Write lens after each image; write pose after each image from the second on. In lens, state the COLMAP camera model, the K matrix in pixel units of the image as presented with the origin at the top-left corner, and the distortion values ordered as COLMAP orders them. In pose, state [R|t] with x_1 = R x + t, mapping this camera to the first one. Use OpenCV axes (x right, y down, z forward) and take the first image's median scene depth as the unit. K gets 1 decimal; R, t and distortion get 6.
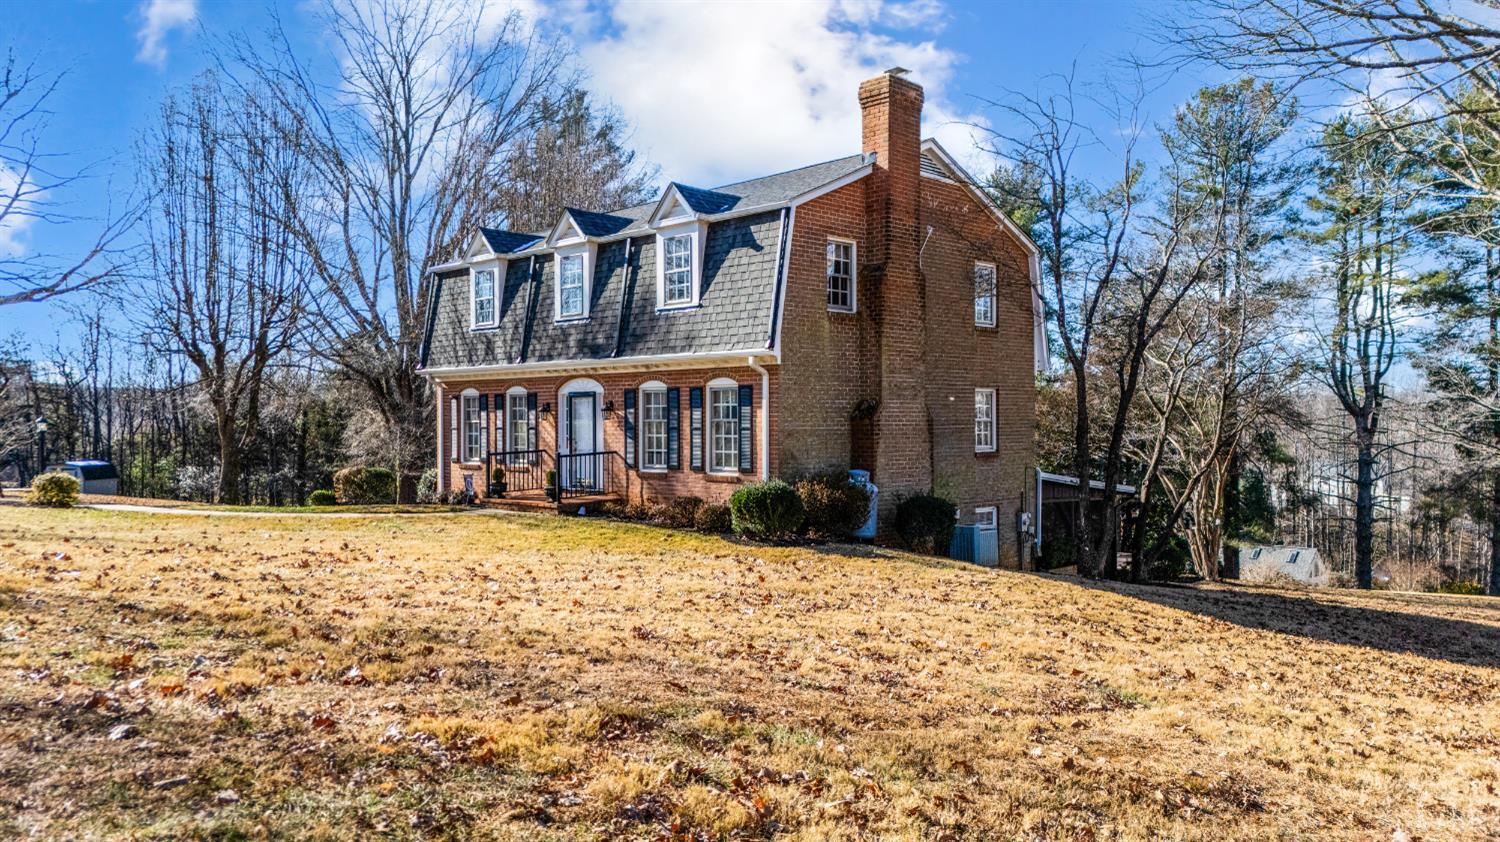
lens RADIAL K [[1122.4, 0, 750.0], [0, 1122.4, 421.0], [0, 0, 1]] dist [0.037179, 0.000180]
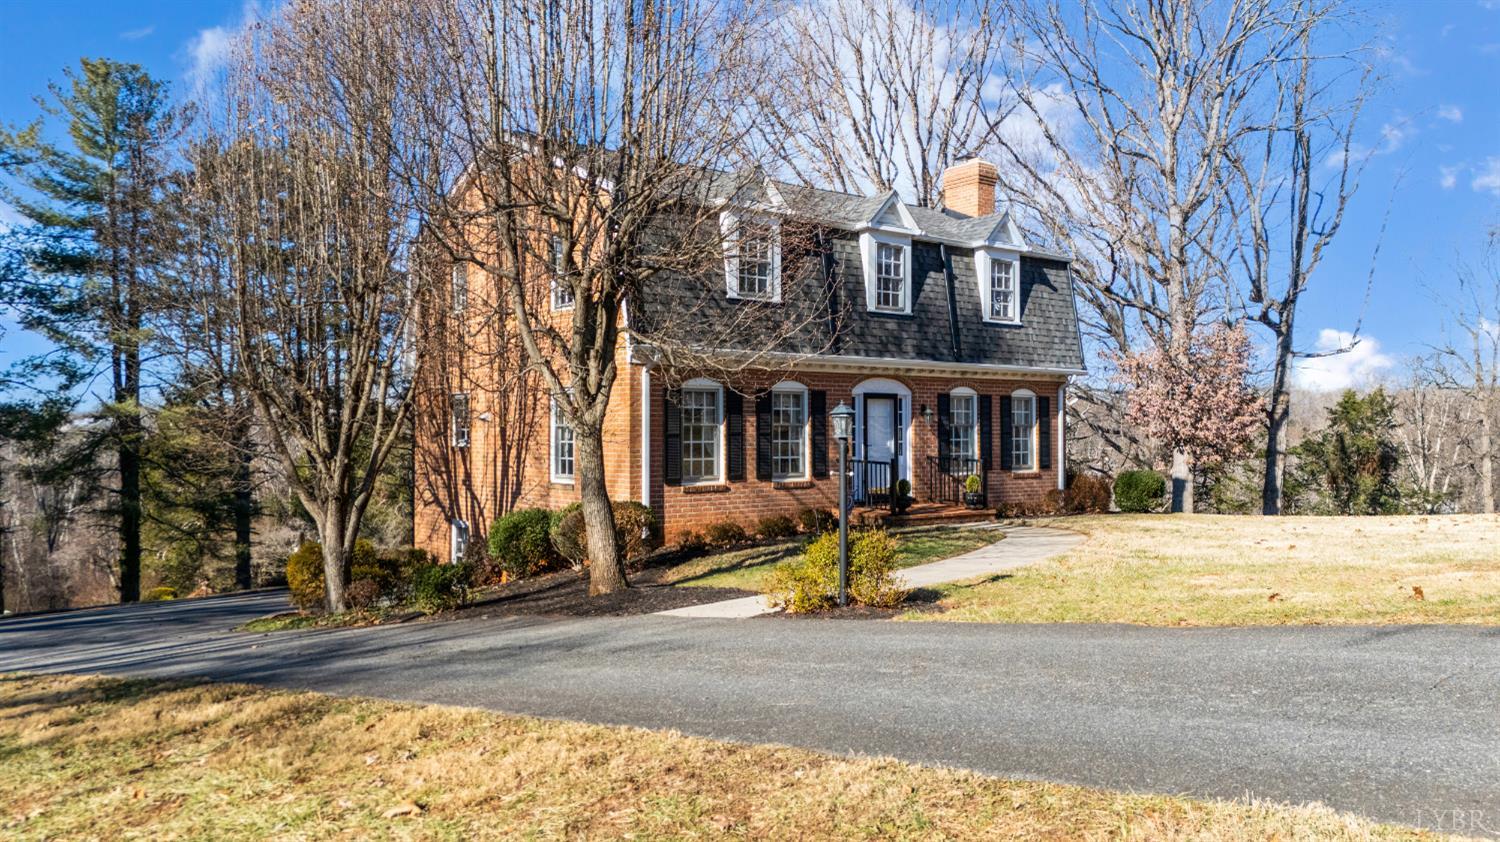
lens RADIAL K [[1122.4, 0, 750.0], [0, 1122.4, 421.0], [0, 0, 1]] dist [0.037179, 0.000180]
pose [[0.103337, 0.011189, 0.994583, -1.119624], [-0.001124, 0.999937, -0.011132, 0.007337], [-0.994646, 0.000032, 0.103343, 1.060510]]
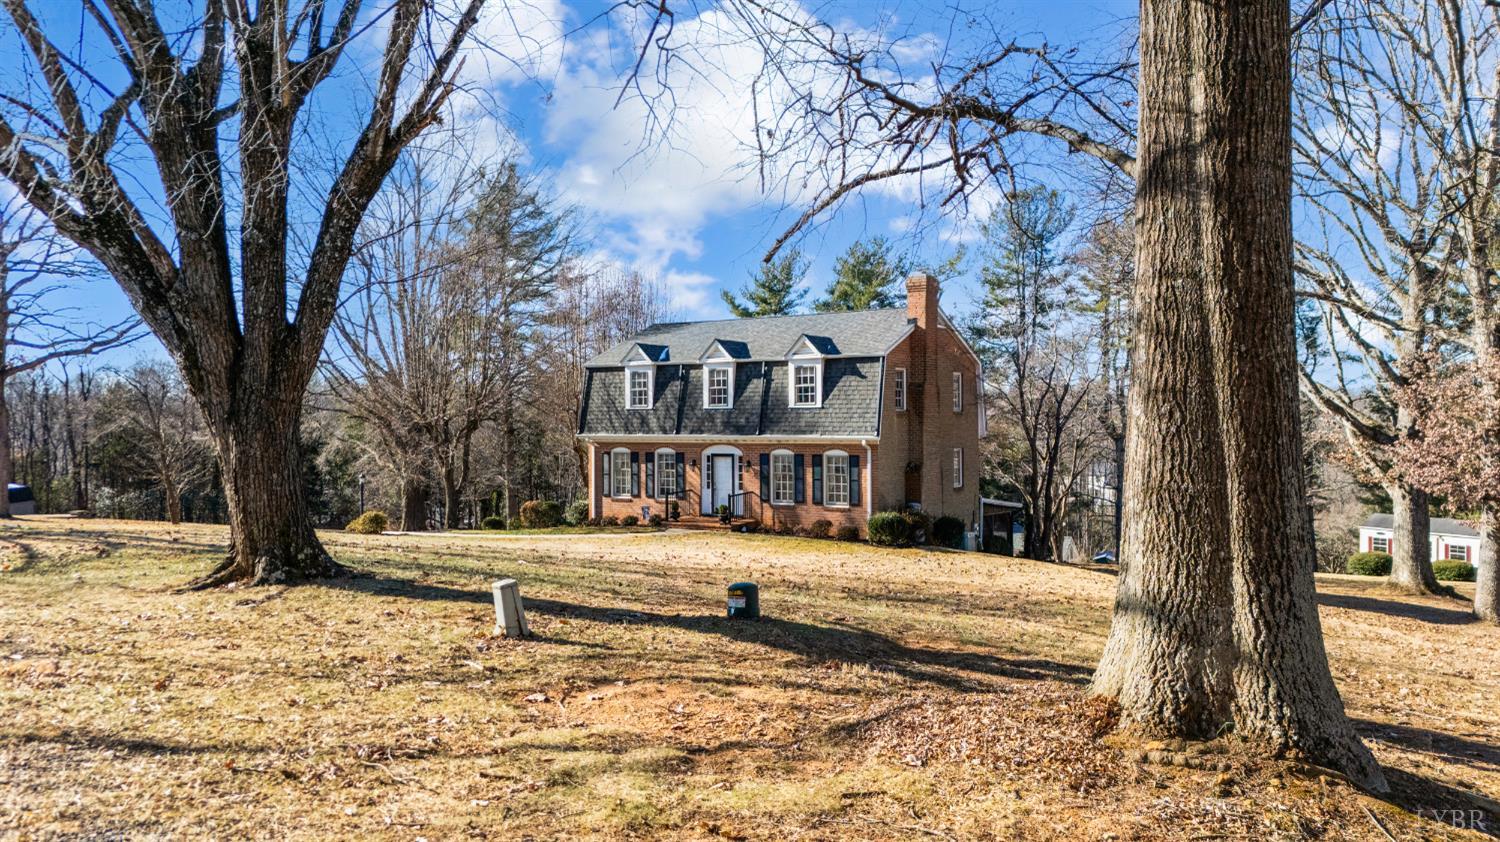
lens RADIAL K [[1122.4, 0, 750.0], [0, 1122.4, 421.0], [0, 0, 1]] dist [0.037179, 0.000180]
pose [[0.977044, -0.002850, 0.213018, -0.471307], [0.002626, 0.999996, 0.001337, -0.077678], [-0.213021, -0.000747, 0.977047, -0.586916]]
